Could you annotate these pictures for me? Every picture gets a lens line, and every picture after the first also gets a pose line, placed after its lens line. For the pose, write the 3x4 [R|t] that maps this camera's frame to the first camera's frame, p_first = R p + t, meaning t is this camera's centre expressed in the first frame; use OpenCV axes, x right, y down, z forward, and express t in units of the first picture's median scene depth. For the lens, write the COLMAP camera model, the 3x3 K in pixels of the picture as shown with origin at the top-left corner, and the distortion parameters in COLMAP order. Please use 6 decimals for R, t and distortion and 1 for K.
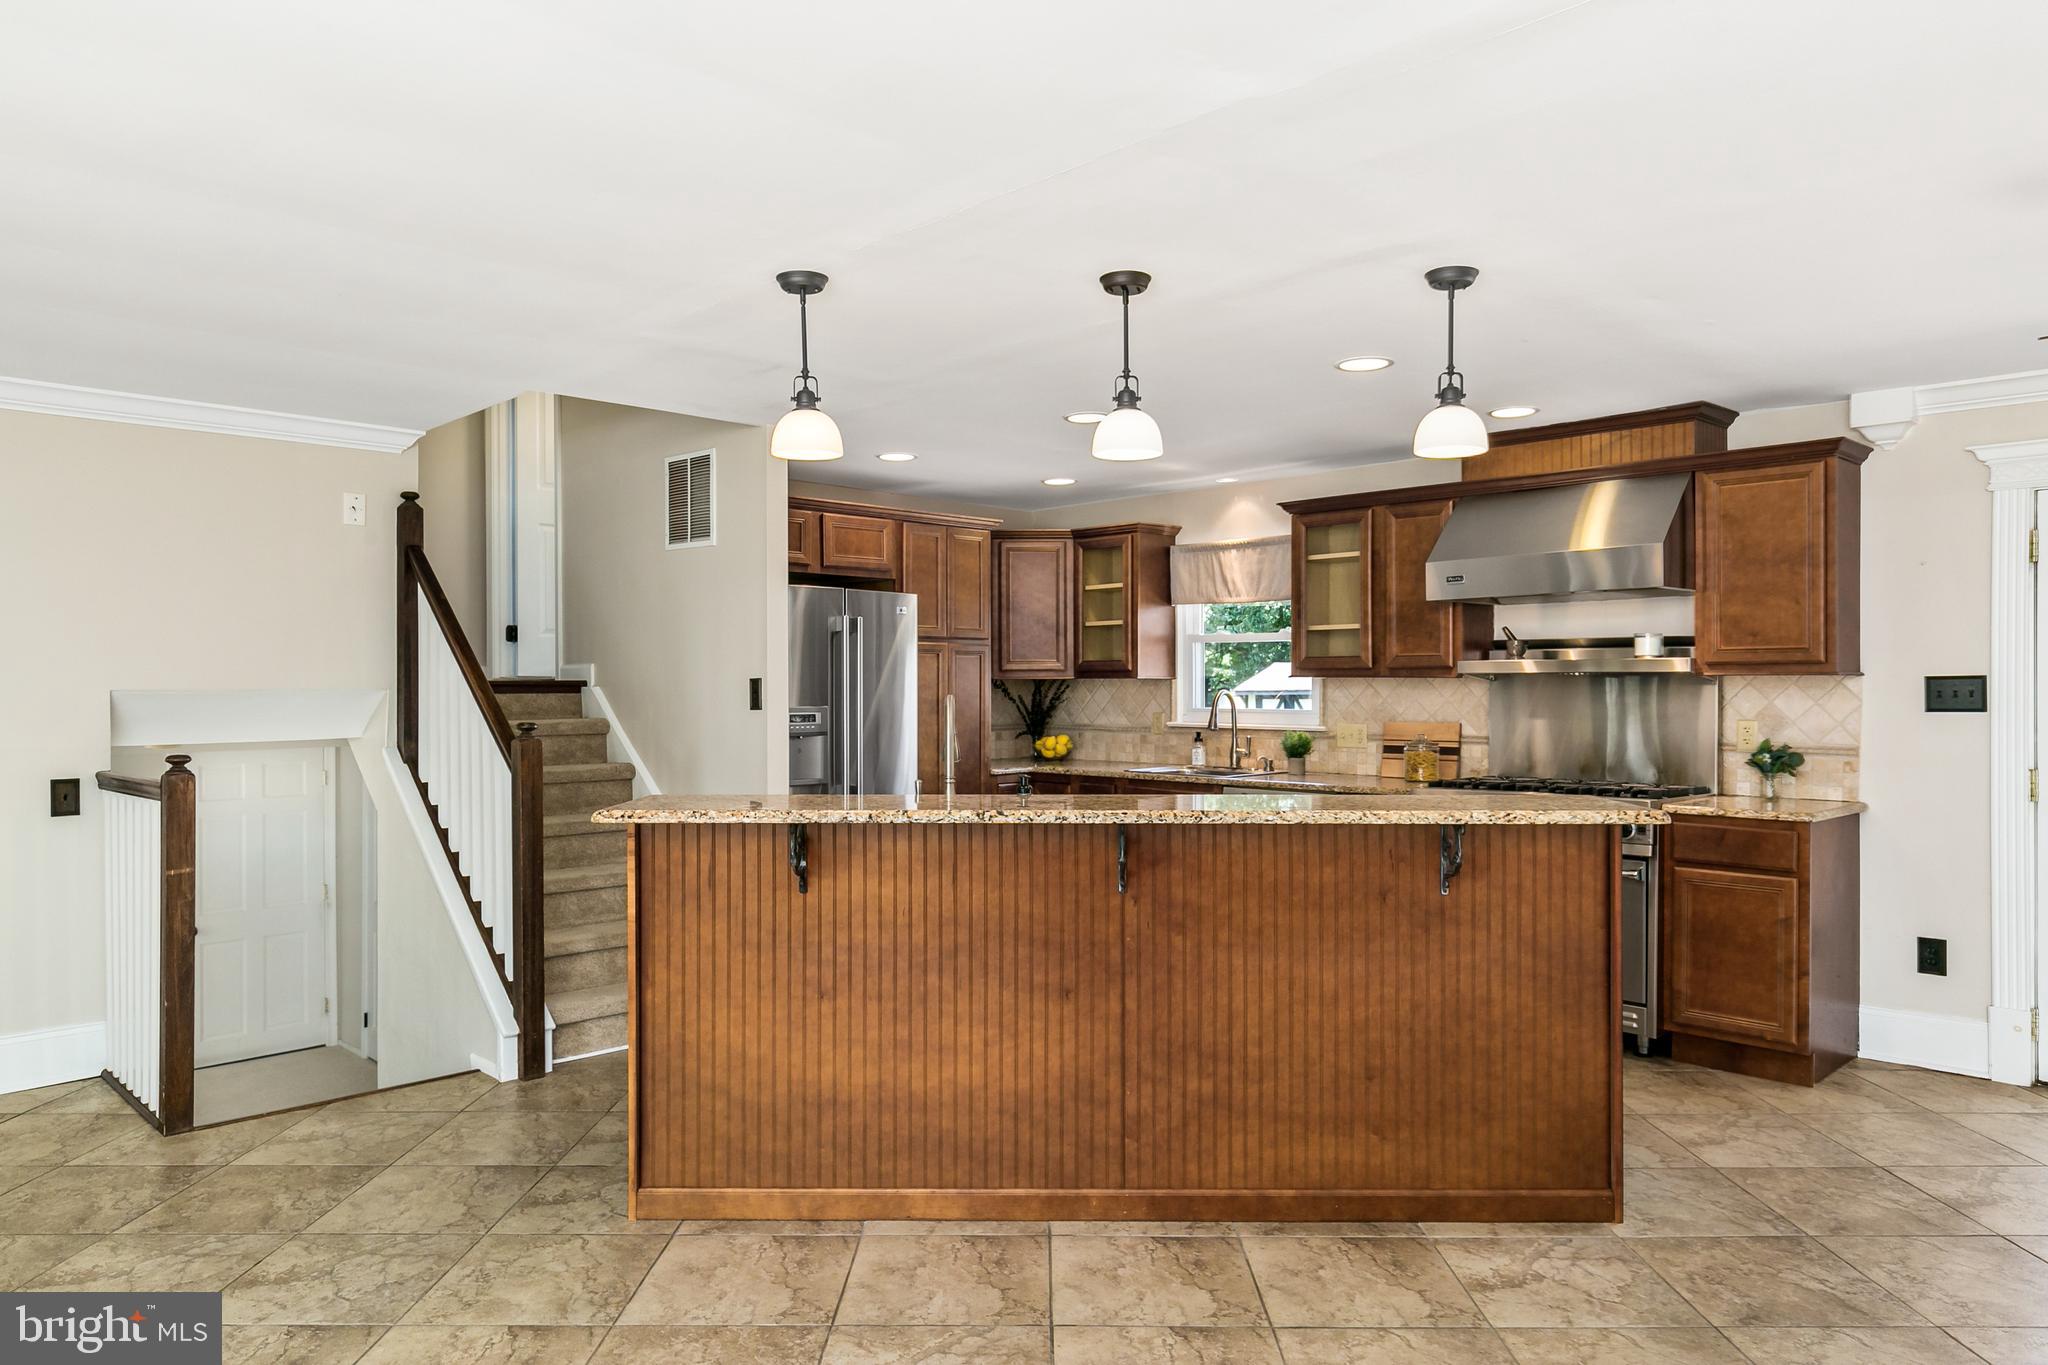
lens RADIAL K [[1333.2, 0, 1029.1], [0, 1333.2, 679.0], [0, 0, 1]] dist [0.003501, 0.000158]
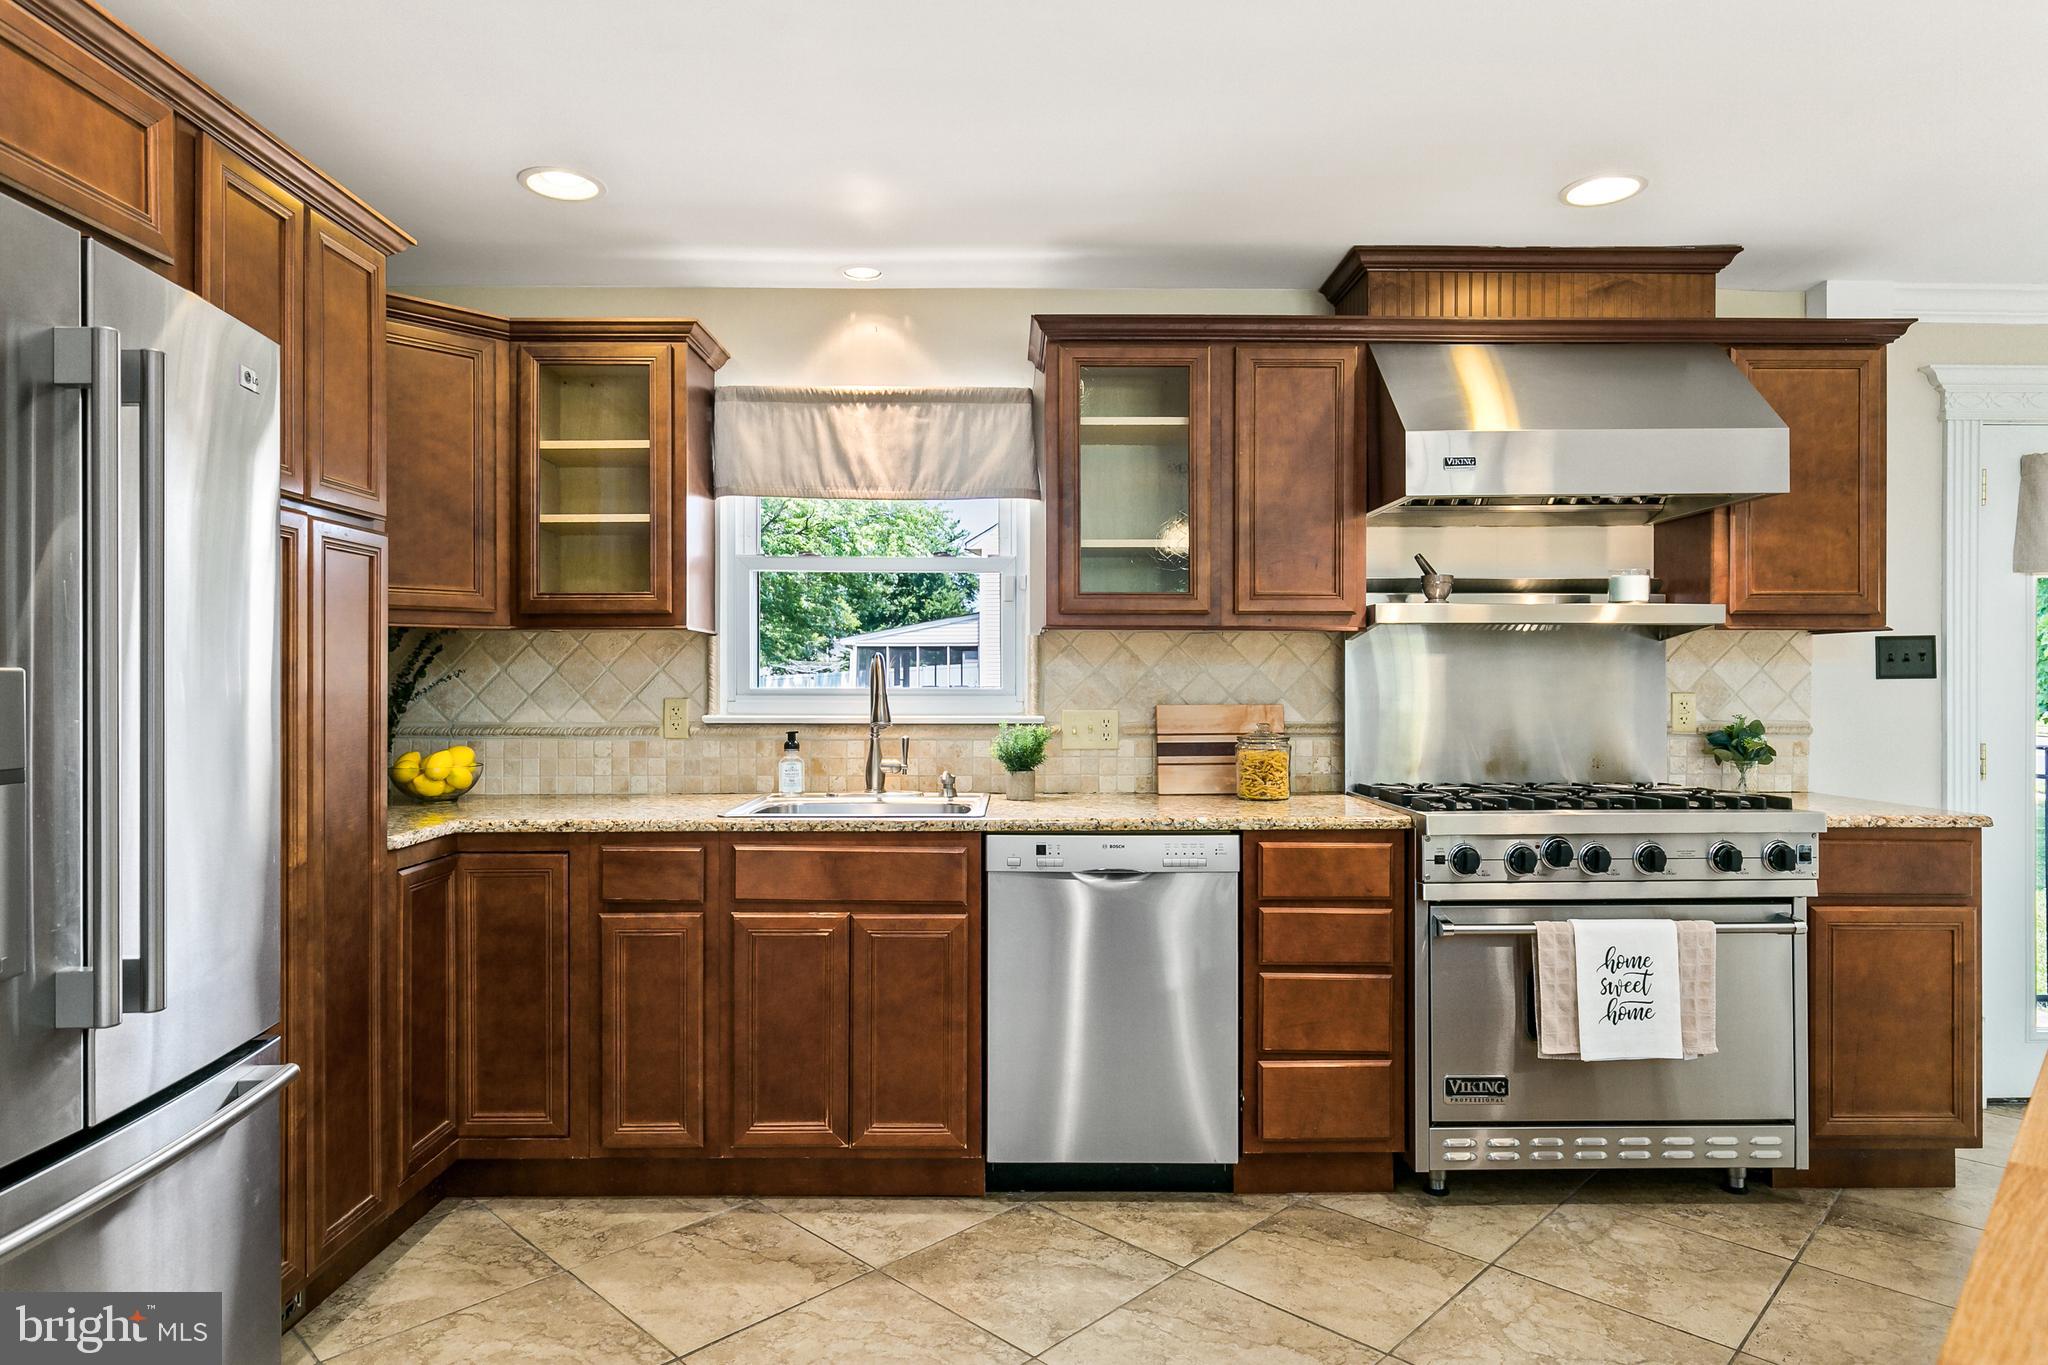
lens RADIAL K [[1180.4, 0, 1024.0], [0, 1180.4, 682.5], [0, 0, 1]] dist [-0.000876, -0.000709]
pose [[0.690785, 0.000812, 0.723060, -0.221295], [-0.003106, 0.999993, 0.001845, 0.026374], [-0.723054, -0.003520, 0.690783, 0.857049]]
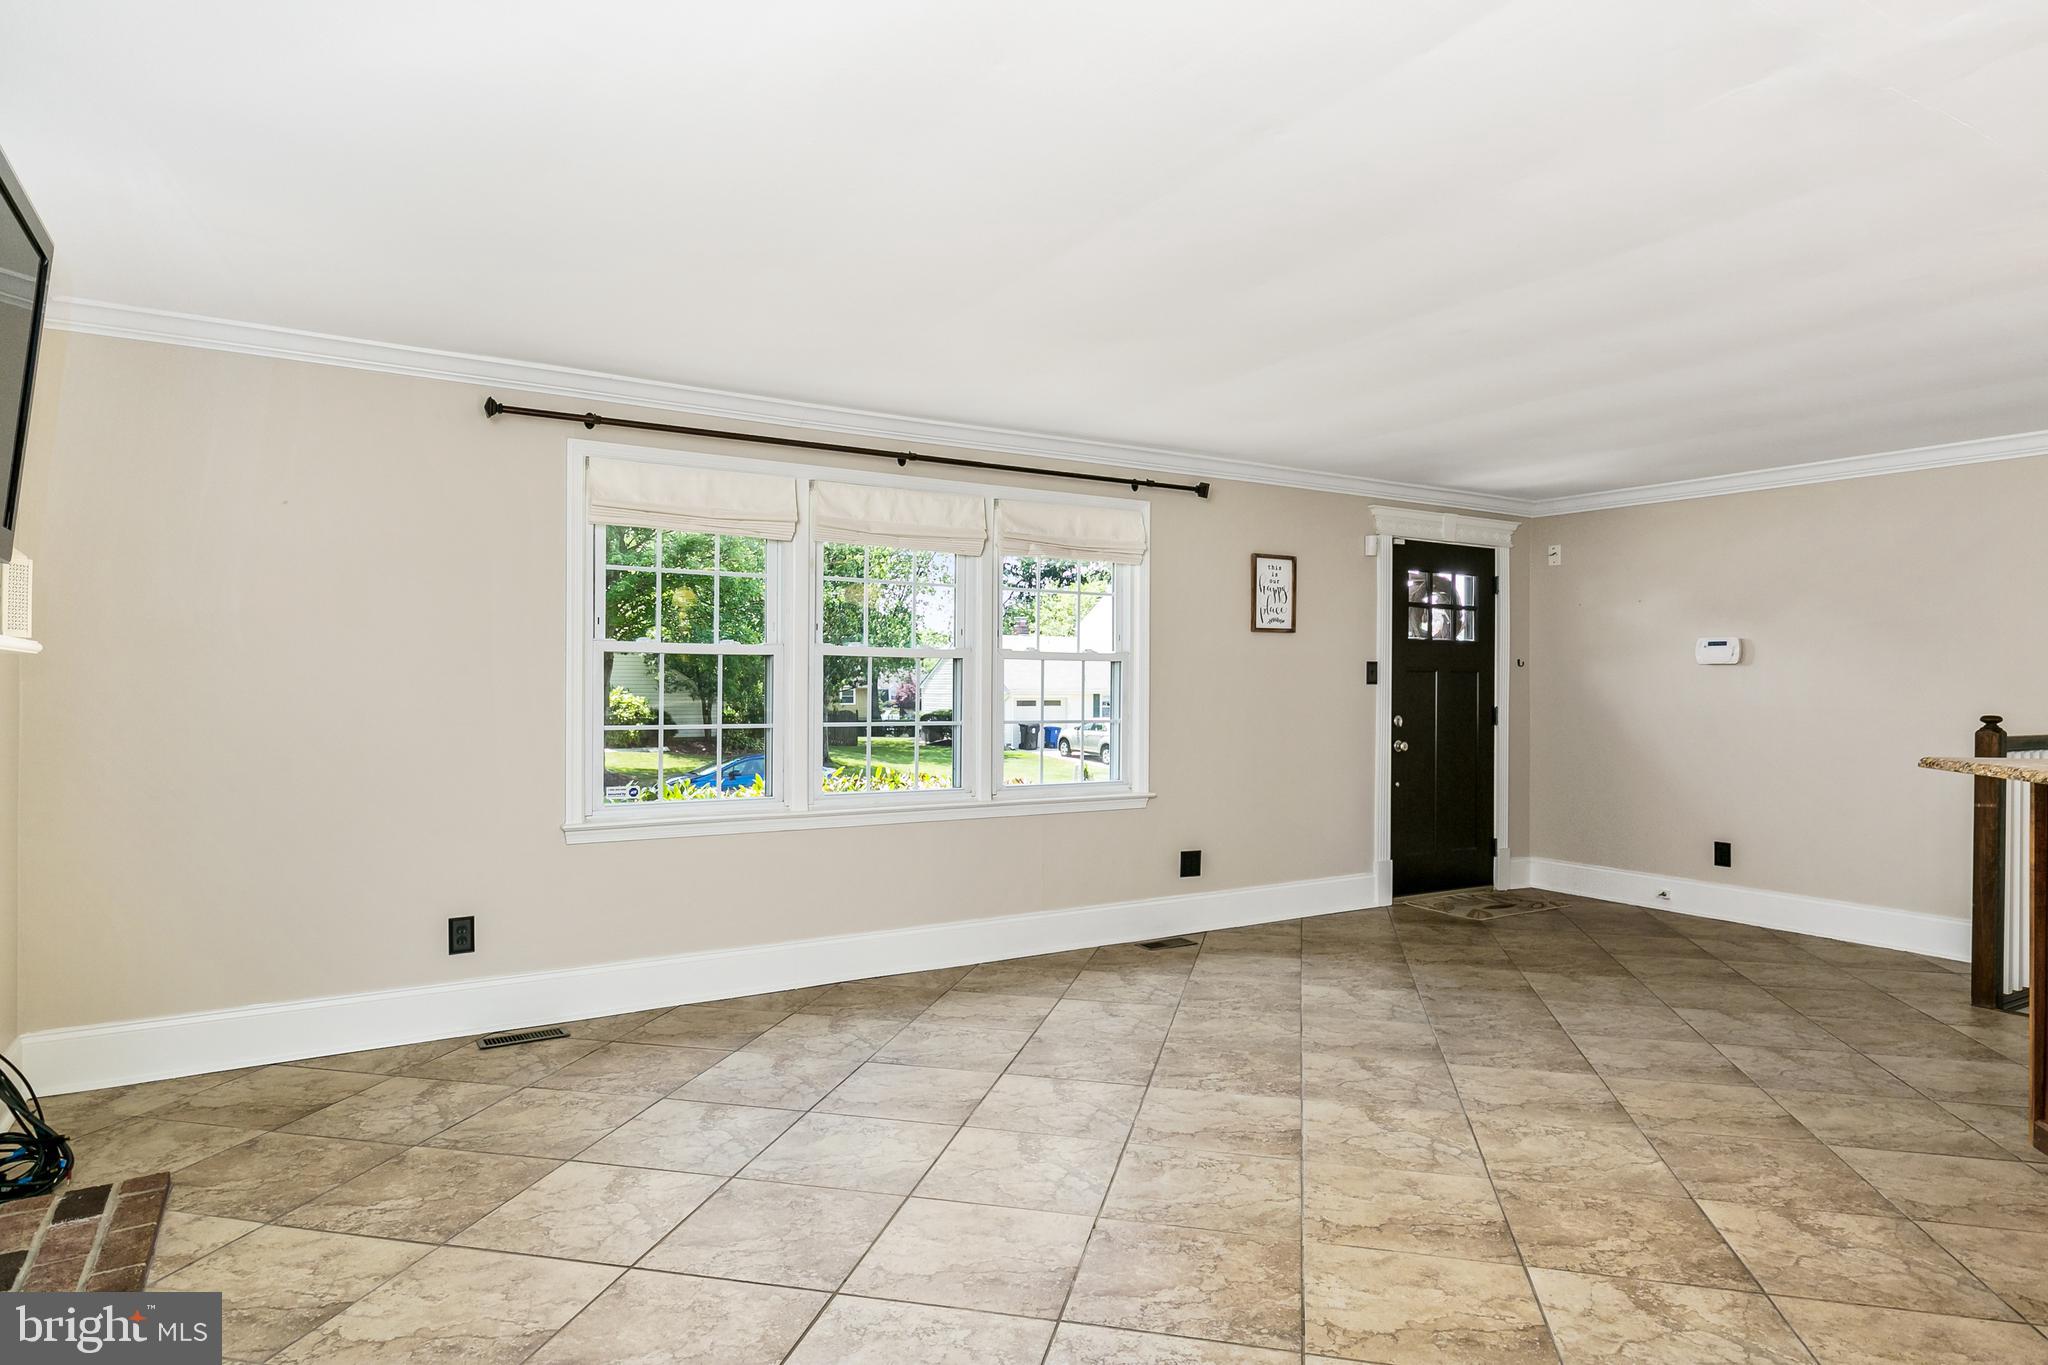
lens RADIAL K [[1180.2, 0, 1024.0], [0, 1180.2, 682.5], [0, 0, 1]] dist [0.005634, -0.000329]
pose [[-0.217478, 0.001087, -0.976065, 0.575625], [-0.000871, 0.999999, 0.001308, 0.020606], [0.976065, 0.001134, -0.217477, 0.288737]]
